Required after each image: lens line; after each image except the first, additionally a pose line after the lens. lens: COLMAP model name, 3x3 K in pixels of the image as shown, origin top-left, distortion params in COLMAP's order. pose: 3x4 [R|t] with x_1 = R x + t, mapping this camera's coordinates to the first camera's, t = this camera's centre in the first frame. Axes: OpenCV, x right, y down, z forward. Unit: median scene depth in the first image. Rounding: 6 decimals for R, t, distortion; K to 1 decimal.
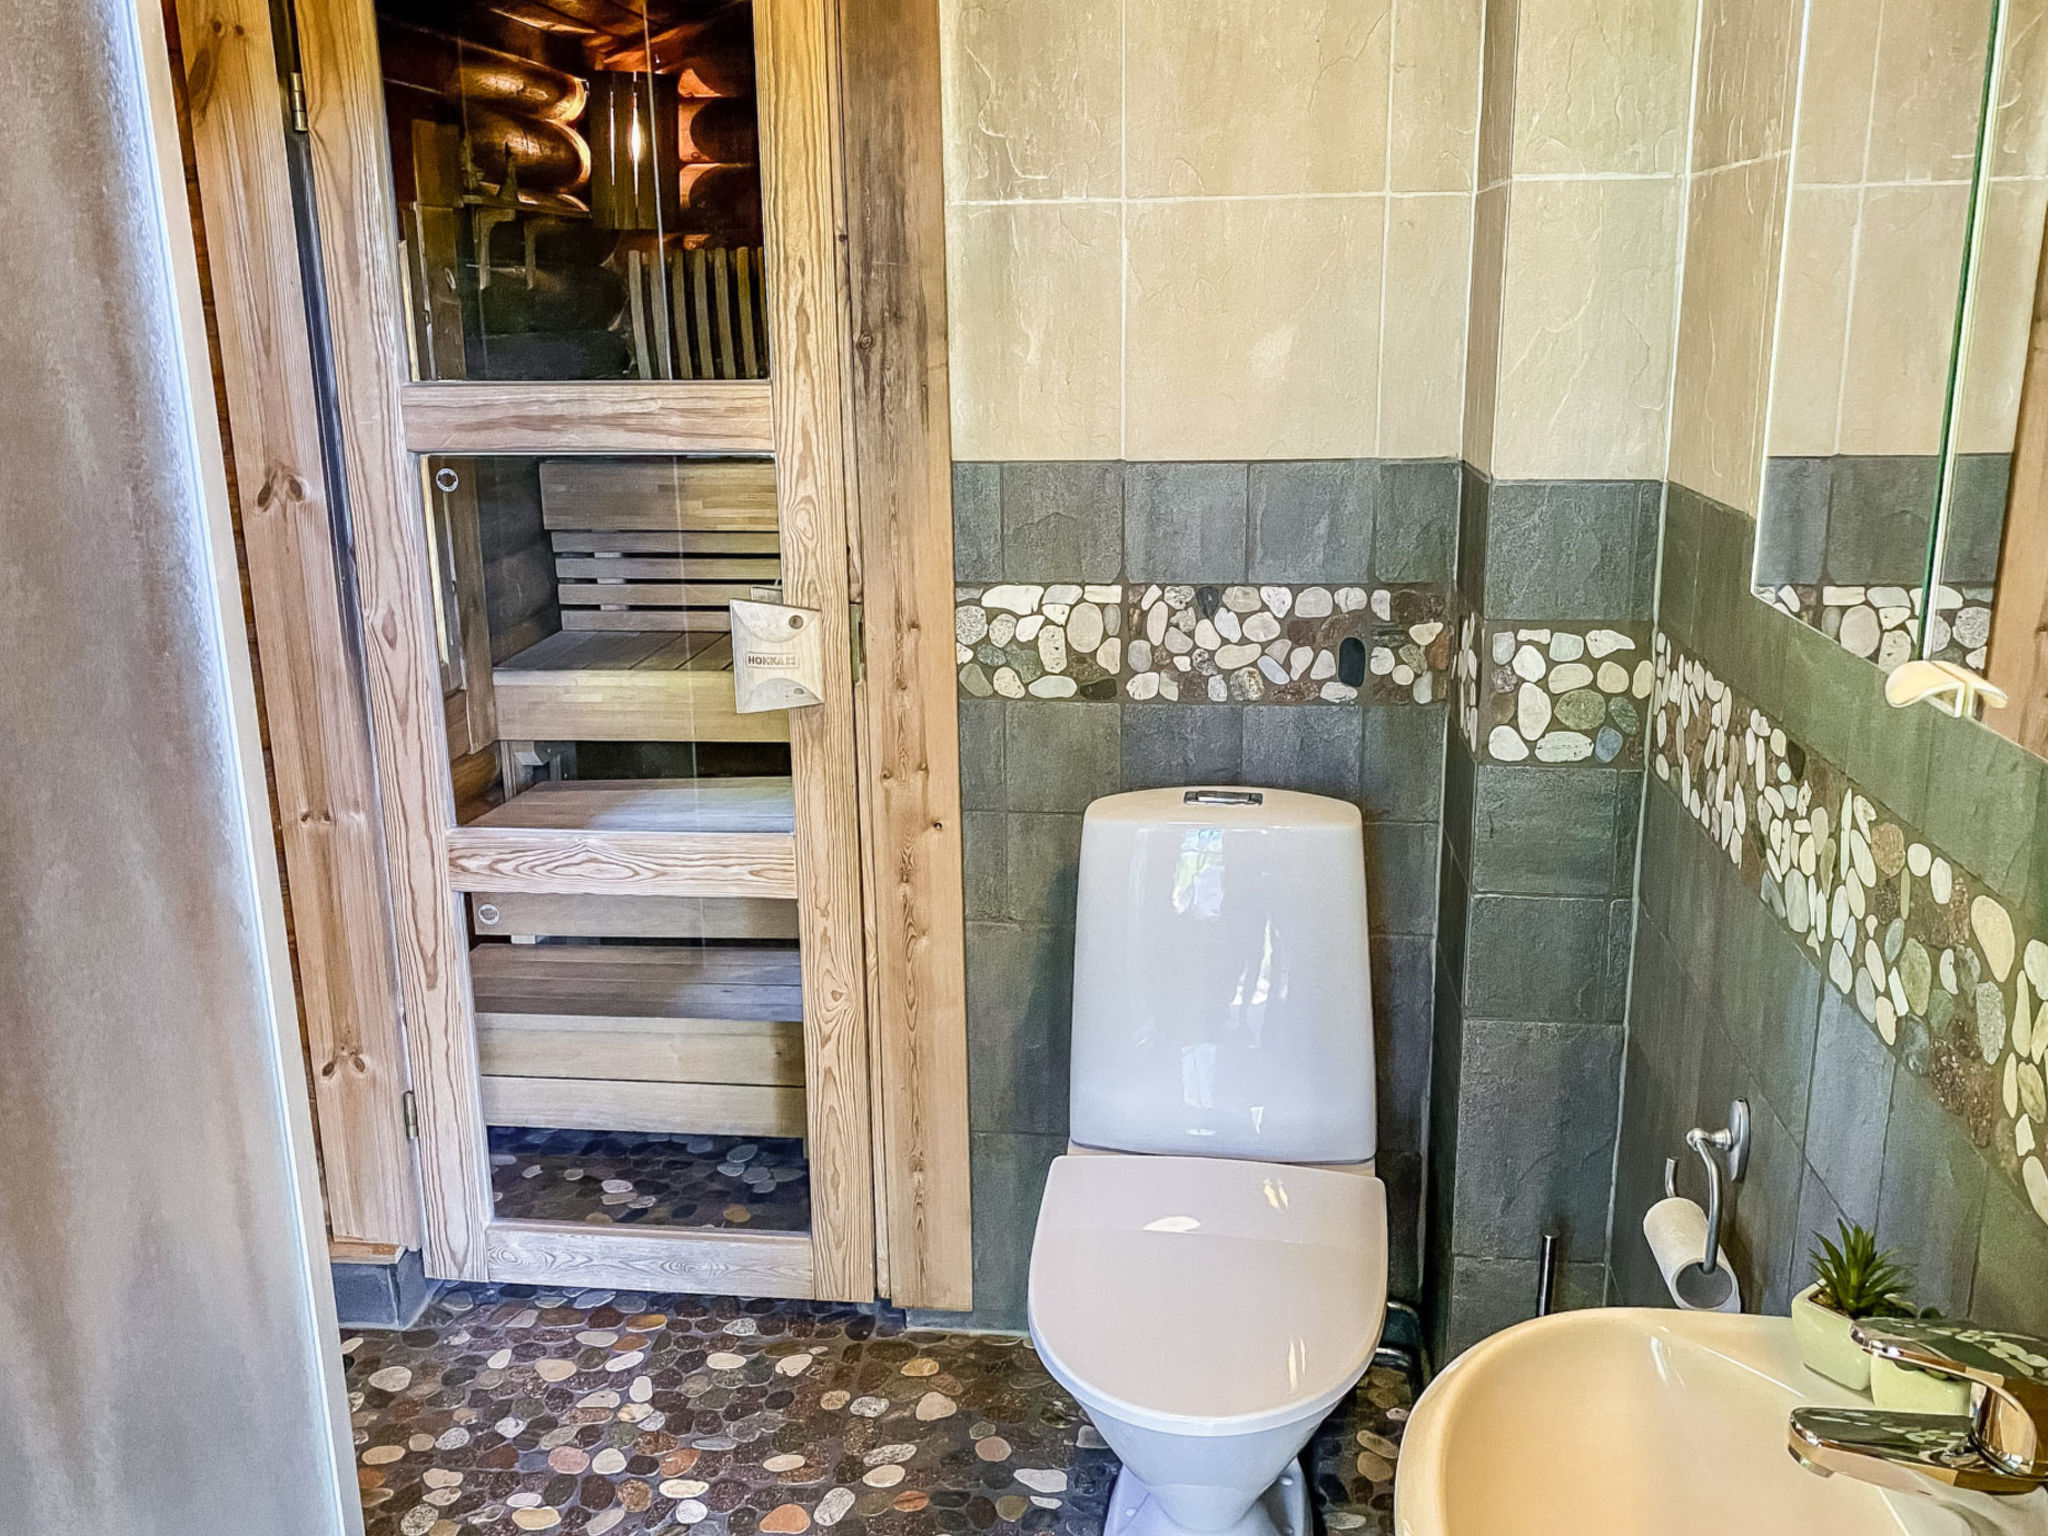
lens RADIAL K [[1777.3, 0, 1024.0], [0, 1777.3, 768.0], [0, 0, 1]] dist [0.009230, 0.009704]
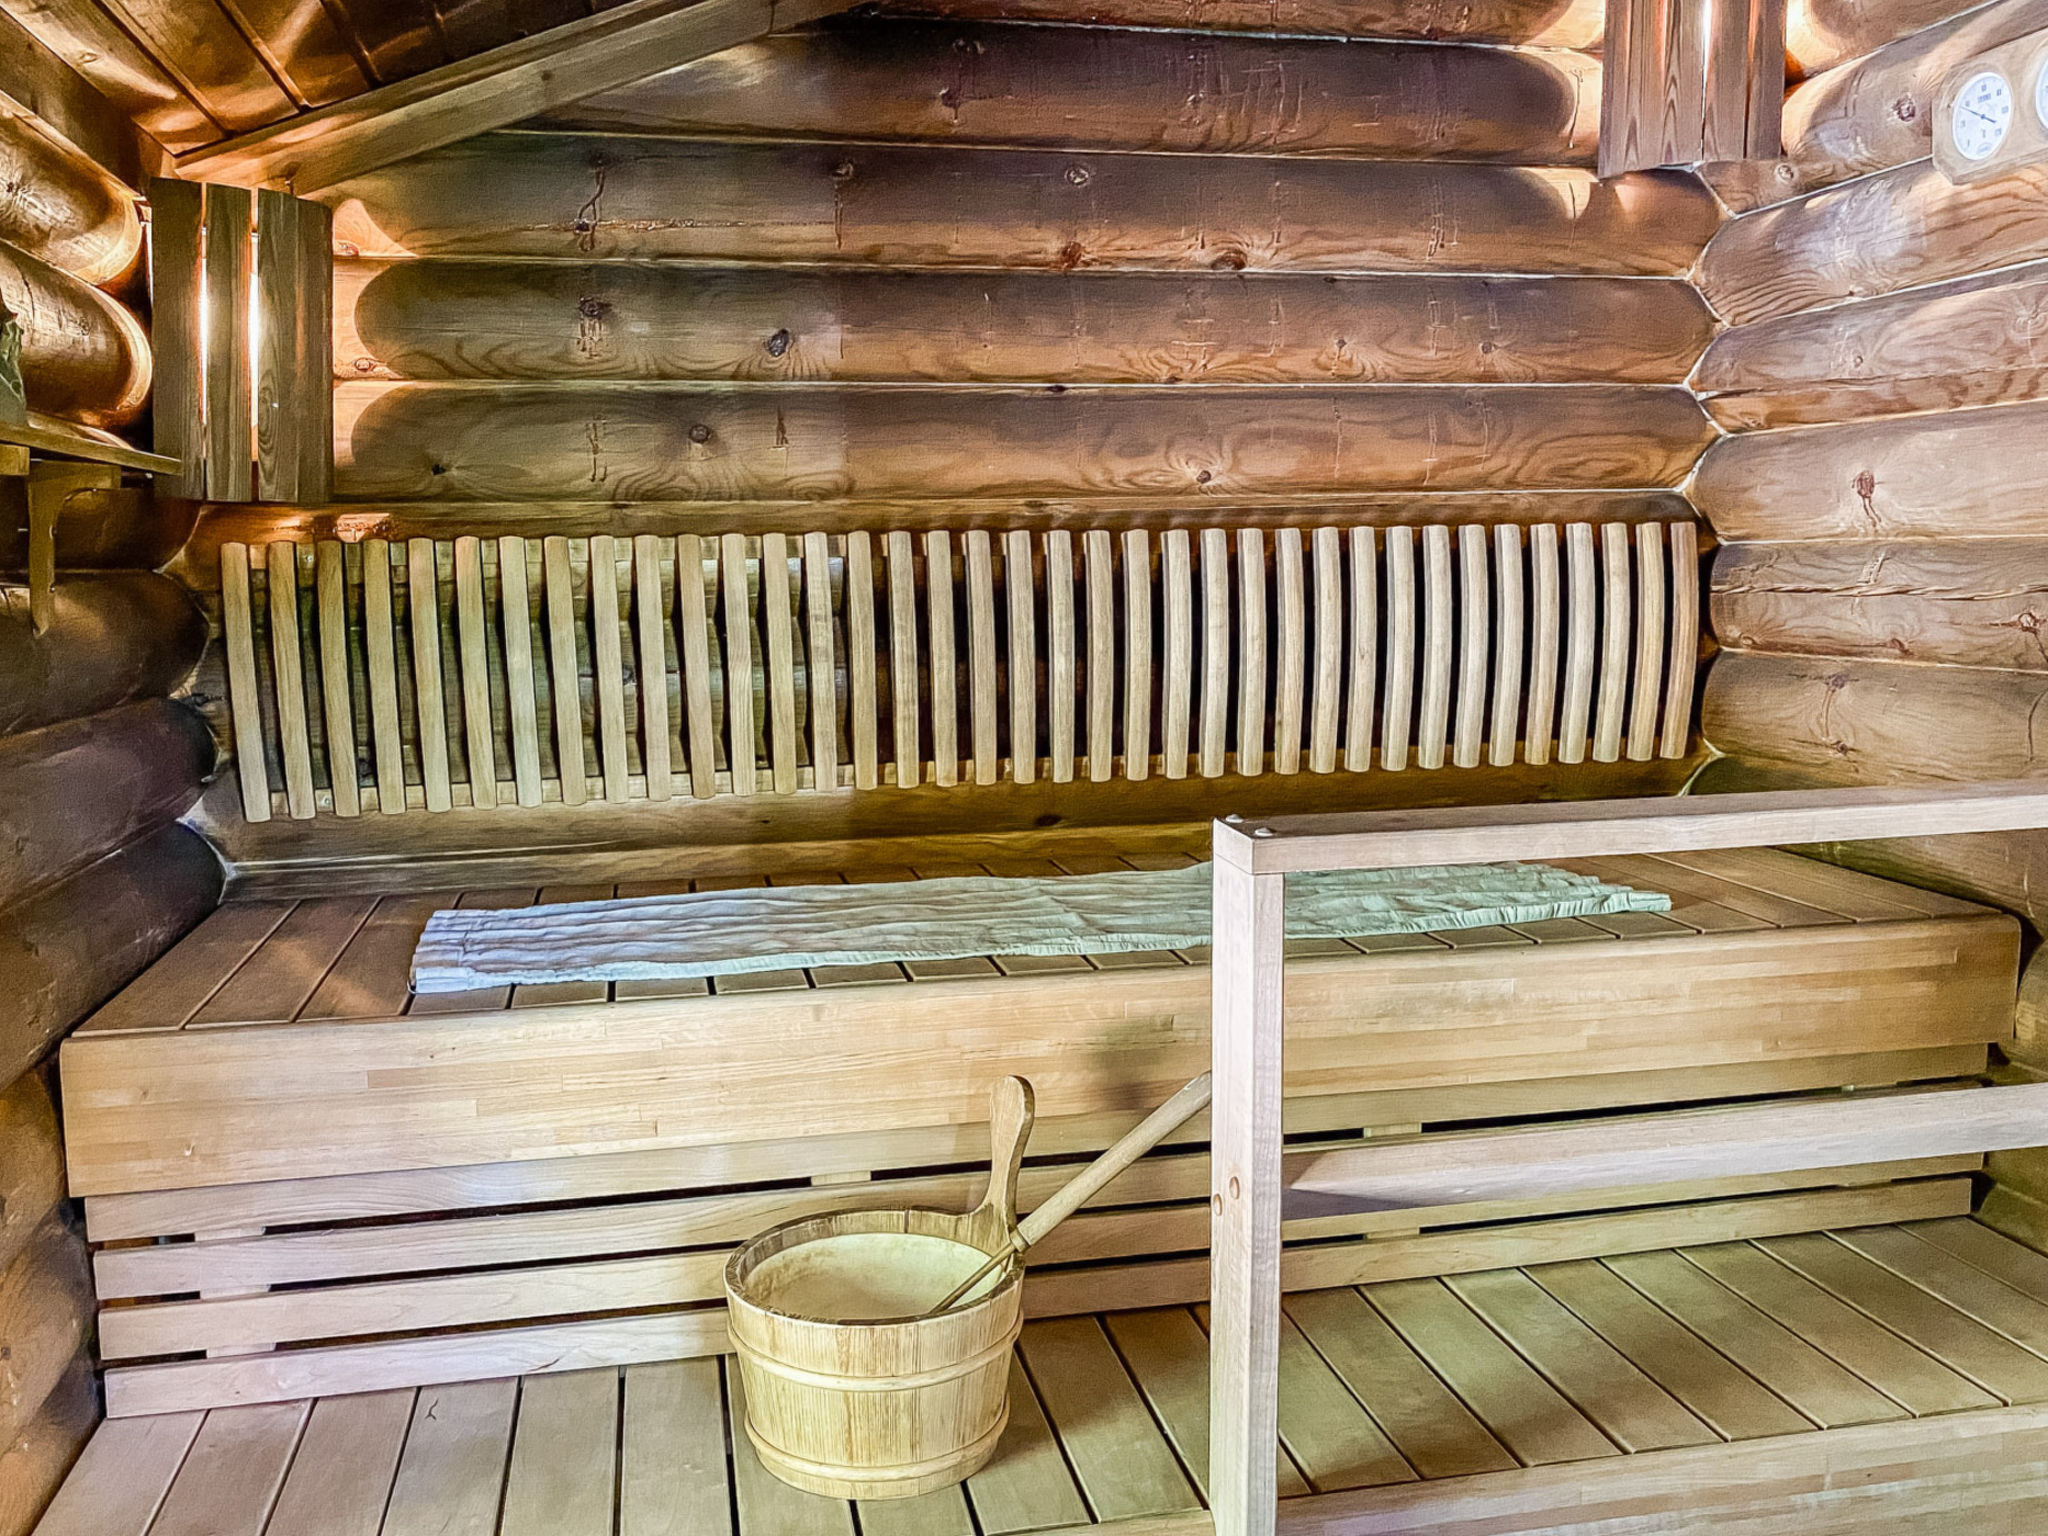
lens RADIAL K [[1777.3, 0, 1024.0], [0, 1777.3, 768.0], [0, 0, 1]] dist [0.009230, 0.009704]
pose [[0.950619, -0.038021, 0.308024, -0.175907], [0.083588, 0.987160, -0.136121, -0.152062], [-0.298893, 0.155146, 0.941590, 0.506807]]
